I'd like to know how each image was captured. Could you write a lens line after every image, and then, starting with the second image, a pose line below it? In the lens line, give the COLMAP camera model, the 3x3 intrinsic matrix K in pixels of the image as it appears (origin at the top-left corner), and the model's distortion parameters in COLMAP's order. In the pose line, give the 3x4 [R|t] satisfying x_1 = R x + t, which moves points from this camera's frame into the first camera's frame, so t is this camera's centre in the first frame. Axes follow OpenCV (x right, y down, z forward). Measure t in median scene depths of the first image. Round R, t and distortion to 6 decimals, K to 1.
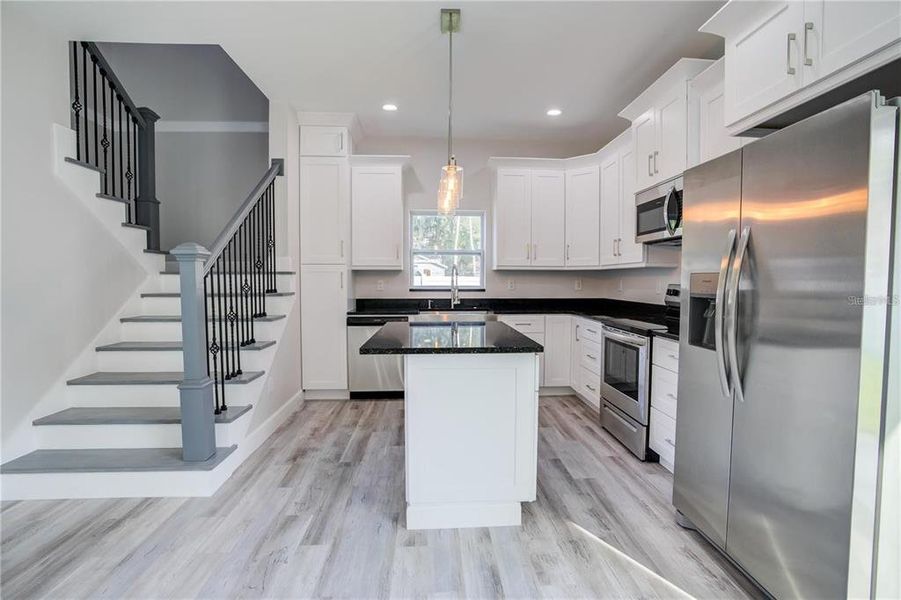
lens RADIAL K [[431.9, 0, 449.4], [0, 431.9, 292.9], [0, 0, 1]] dist [-0.028469, 0.006735]
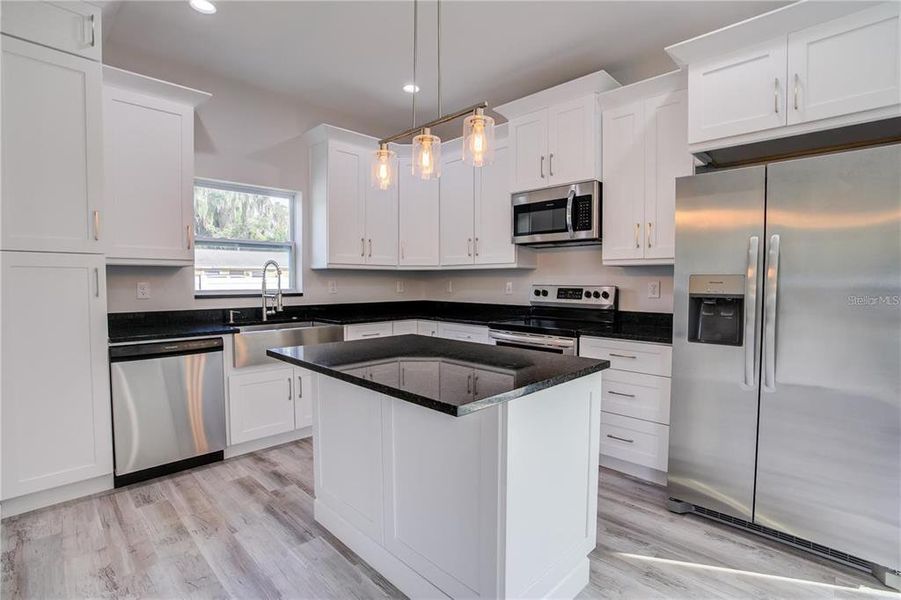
lens RADIAL K [[431.9, 0, 457.0], [0, 431.9, 299.2], [0, 0, 1]] dist [-0.028469, 0.006735]
pose [[0.743905, -0.030694, 0.667580, -0.281052], [0.022769, 0.999529, 0.020584, -0.009252], [-0.667898, -0.000113, 0.744253, 0.292328]]
